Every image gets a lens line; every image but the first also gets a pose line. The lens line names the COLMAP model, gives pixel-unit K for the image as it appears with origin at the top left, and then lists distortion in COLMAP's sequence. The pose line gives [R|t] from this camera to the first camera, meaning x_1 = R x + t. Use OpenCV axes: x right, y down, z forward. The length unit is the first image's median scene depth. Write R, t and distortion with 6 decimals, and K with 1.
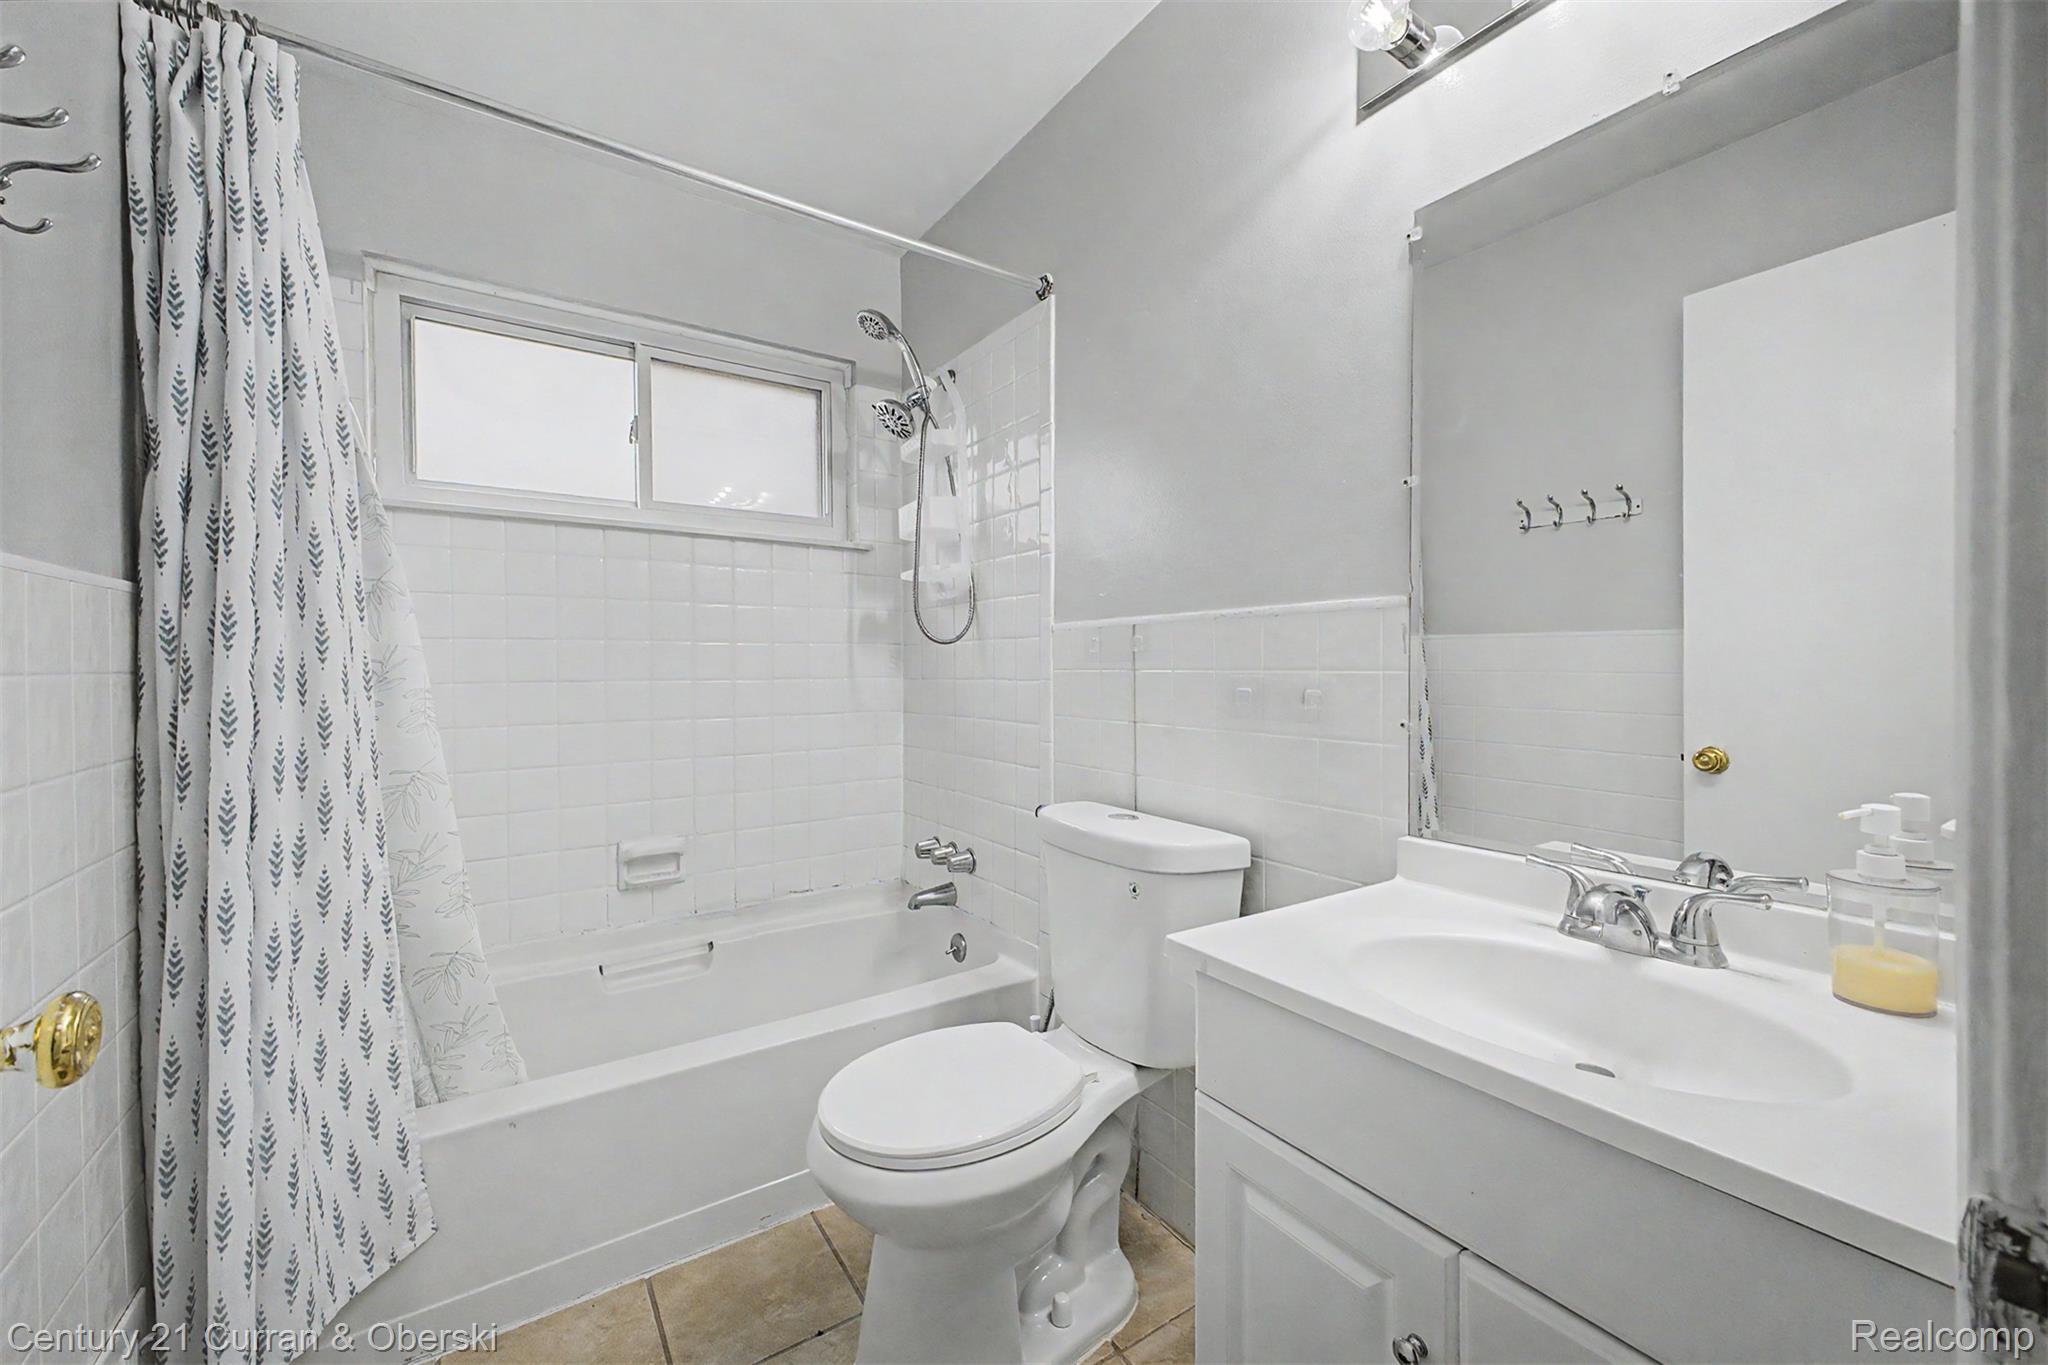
lens RADIAL K [[821.1, 0, 1036.4], [0, 821.1, 679.3], [0, 0, 1]] dist [0.024763, -0.005970]
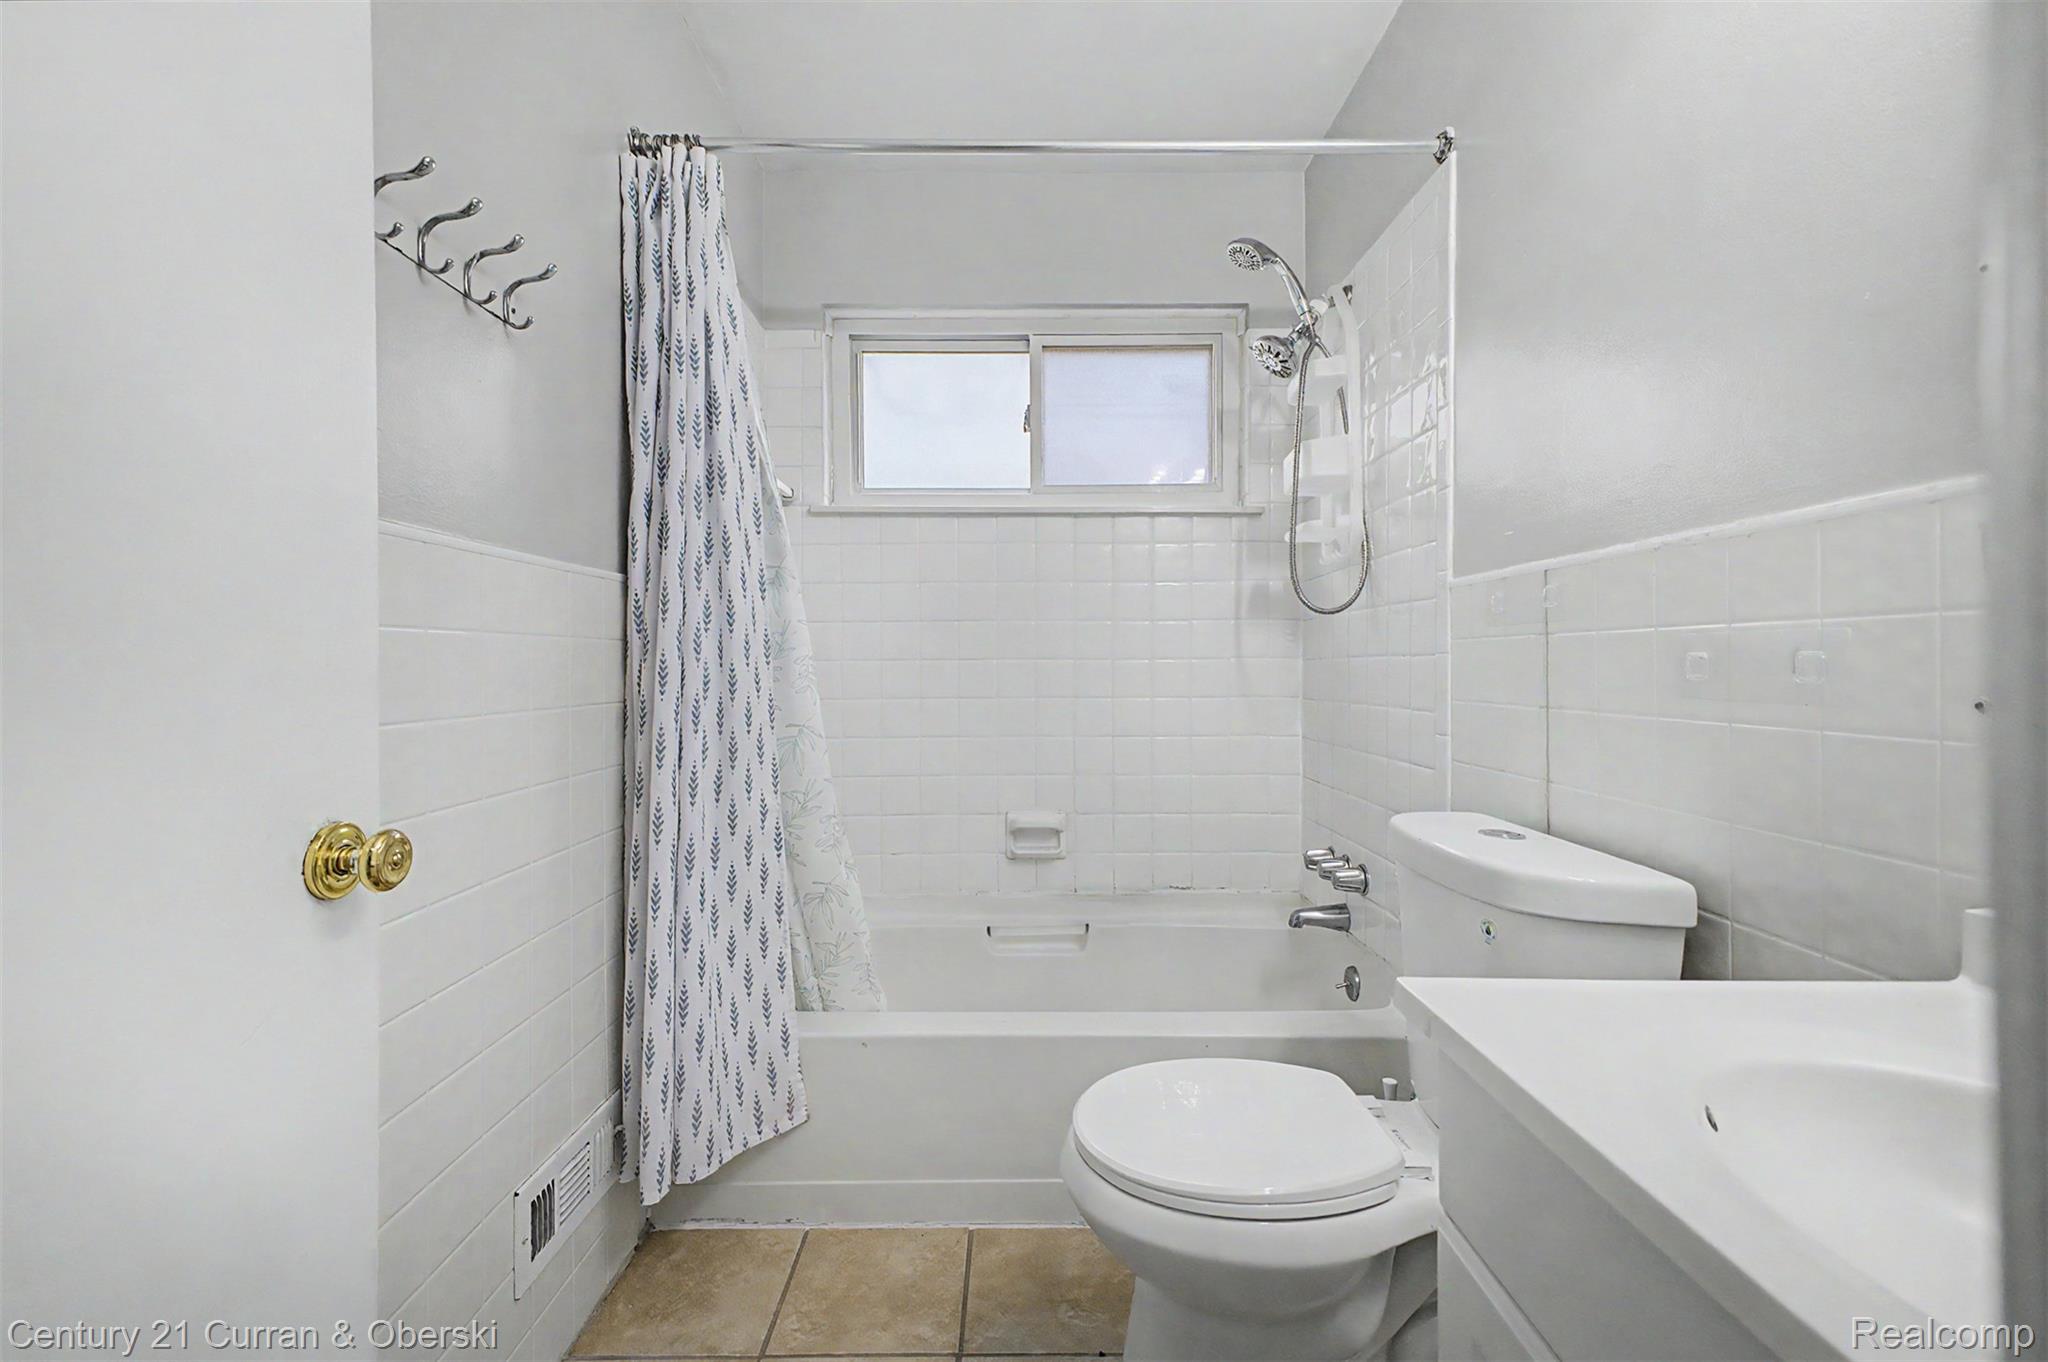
lens RADIAL K [[890.0, 0, 1022.4], [0, 890.0, 668.9], [0, 0, 1]] dist [0.027956, -0.001208]
pose [[0.827726, 0.002790, -0.561126, 0.211693], [-0.008130, 0.999942, -0.007020, 0.032861], [0.561074, 0.010372, 0.827701, 0.108979]]
